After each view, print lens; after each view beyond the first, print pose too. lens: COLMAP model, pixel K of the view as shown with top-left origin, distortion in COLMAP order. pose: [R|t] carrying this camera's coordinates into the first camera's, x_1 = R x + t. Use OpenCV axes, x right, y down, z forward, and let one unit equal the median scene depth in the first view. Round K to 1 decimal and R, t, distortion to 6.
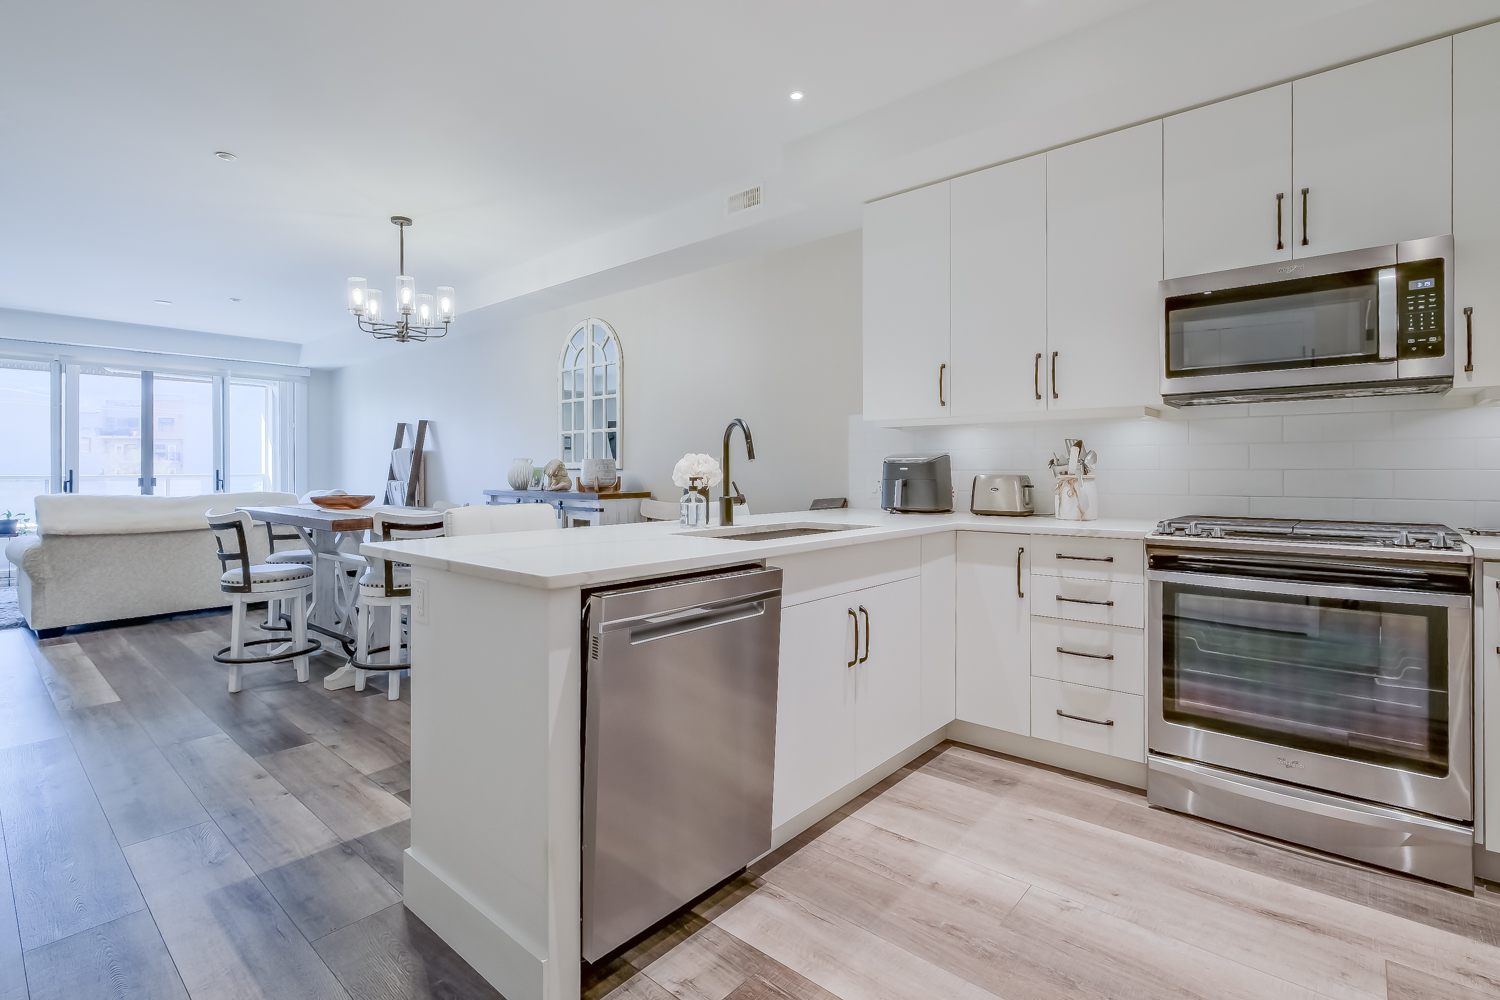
lens RADIAL K [[699.9, 0, 745.1], [0, 699.9, 471.5], [0, 0, 1]] dist [-0.000932, 0.000235]
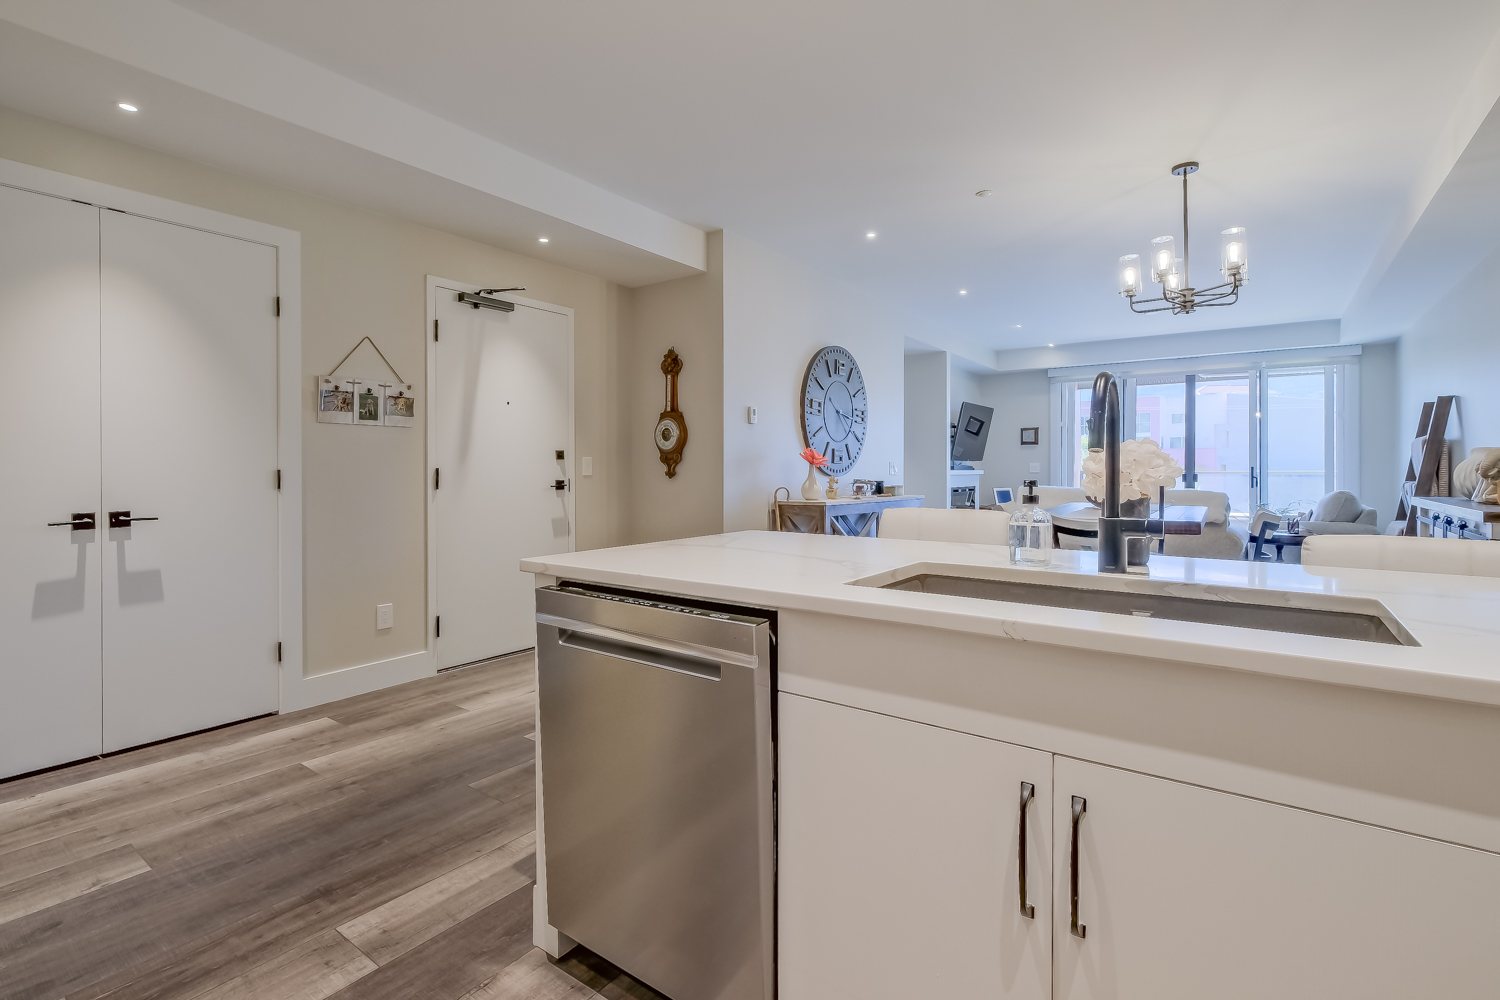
lens RADIAL K [[699.9, 0, 745.1], [0, 699.9, 471.5], [0, 0, 1]] dist [-0.000932, 0.000235]
pose [[0.087048, 0.006923, -0.996180, 0.404416], [-0.001437, 0.999976, 0.006824, -0.002587], [0.996203, 0.000837, 0.087056, 0.556499]]
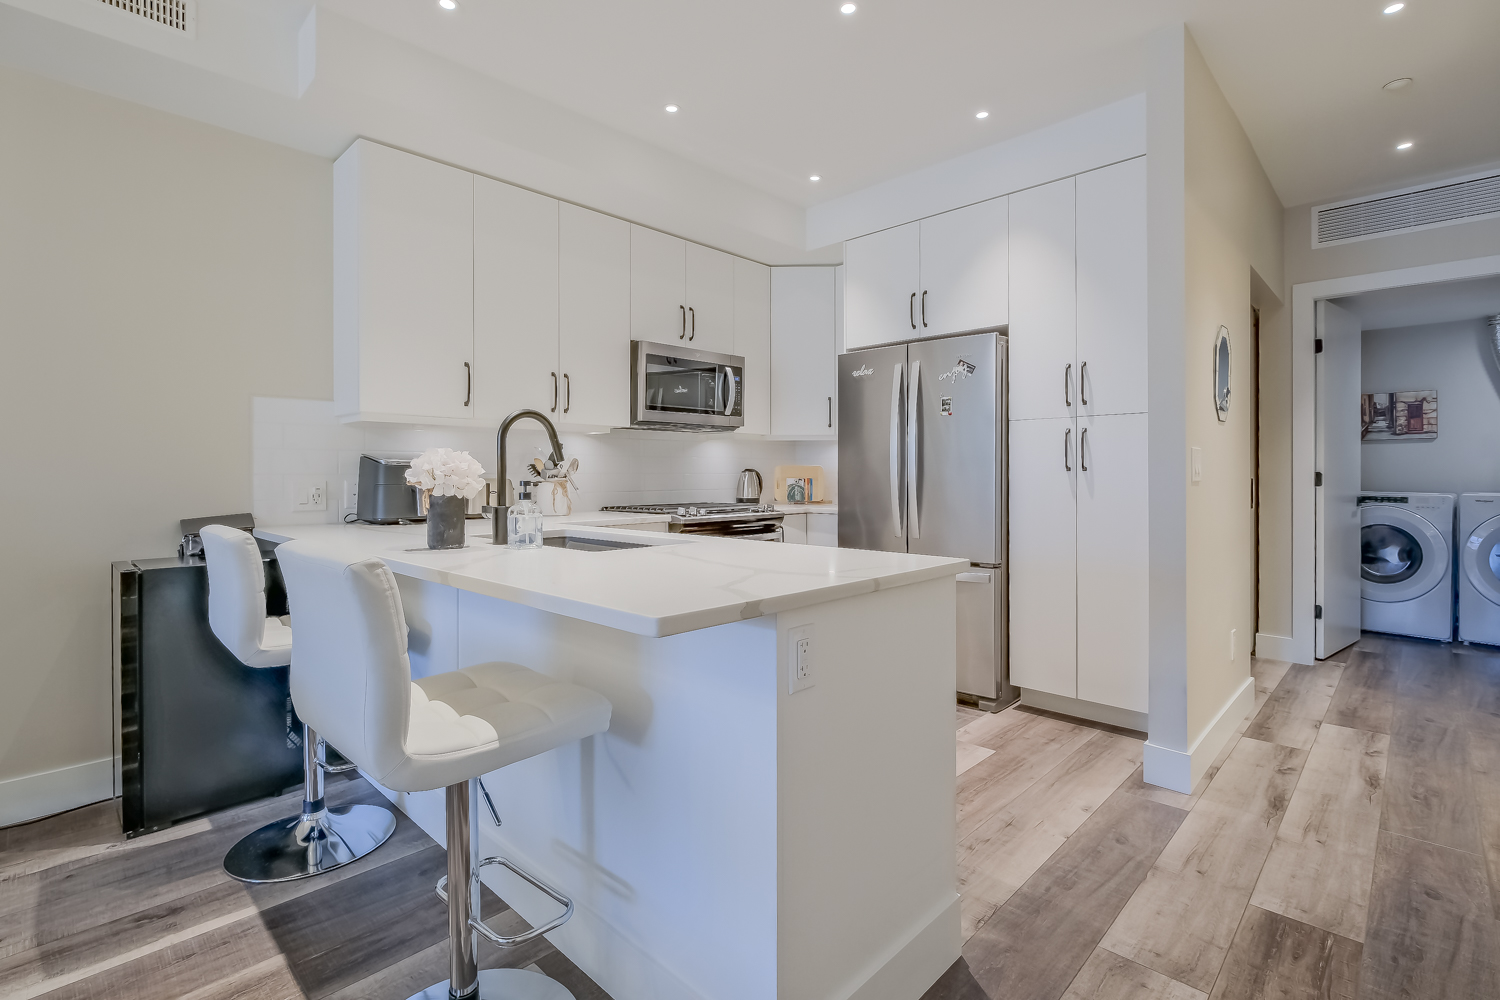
lens RADIAL K [[697.1, 0, 743.4], [0, 697.1, 476.7], [0, 0, 1]] dist [-0.000663, -0.000373]
pose [[0.055625, -0.000909, 0.998451, -0.646418], [0.005601, 0.999984, 0.000599, 0.003978], [-0.998436, 0.005559, 0.055629, 0.573071]]
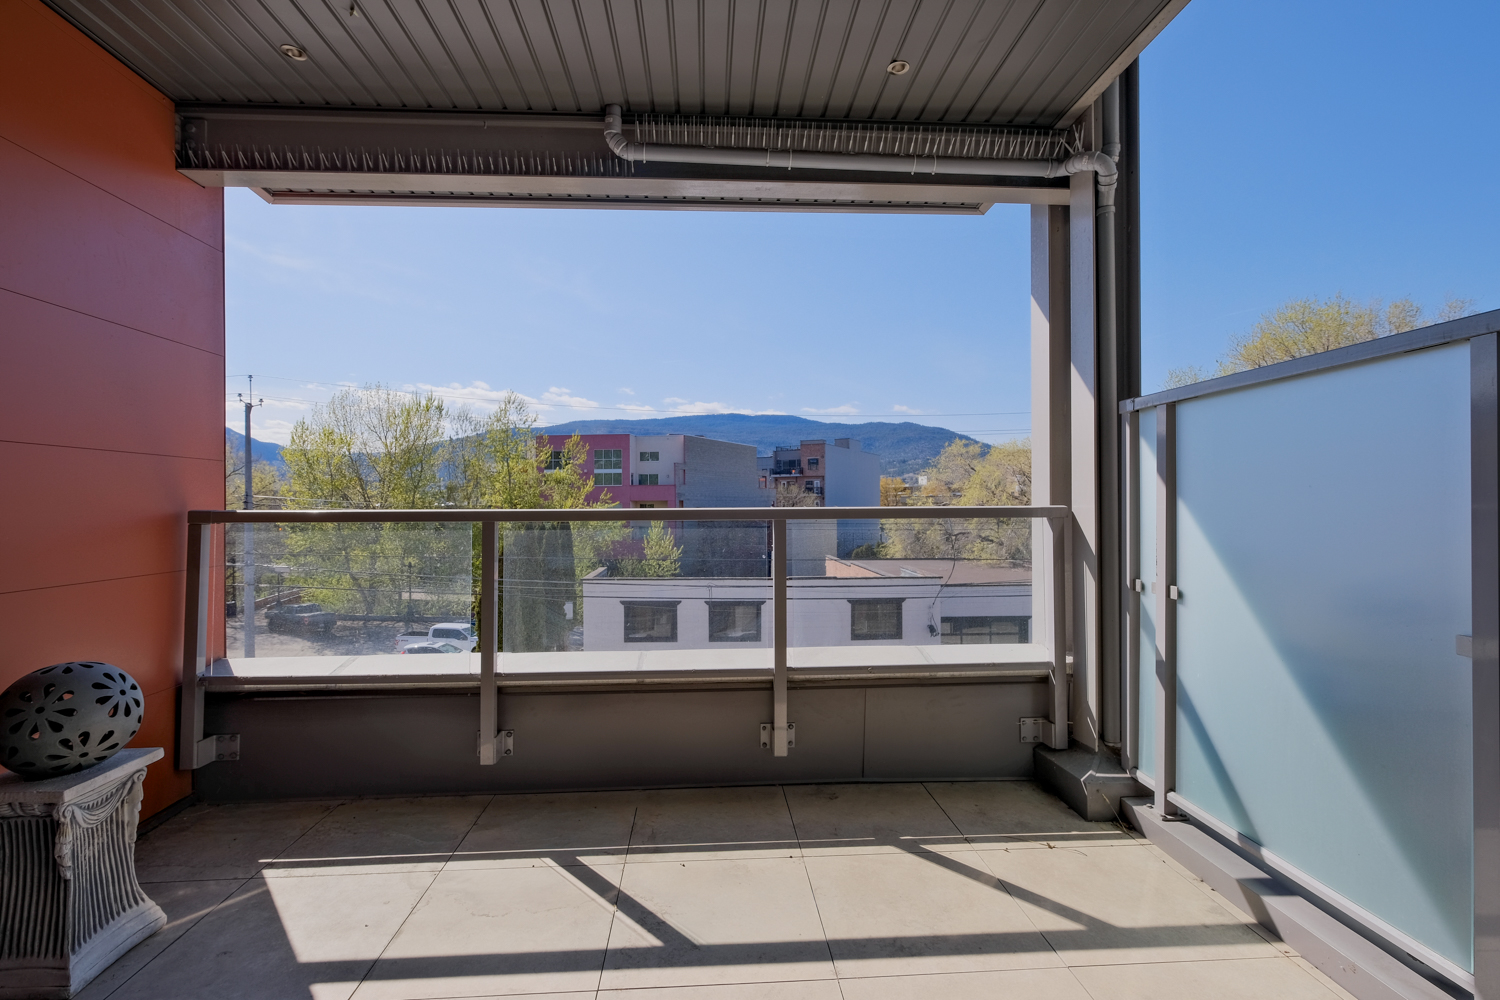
lens RADIAL K [[683.5, 0, 746.0], [0, 683.5, 503.9], [0, 0, 1]] dist [-0.001352, -0.000084]
pose [[0.703191, -0.000155, -0.711001, -2.041846], [0.001203, 0.999999, 0.000971, 0.007980], [0.711000, -0.001538, 0.703191, 2.544611]]
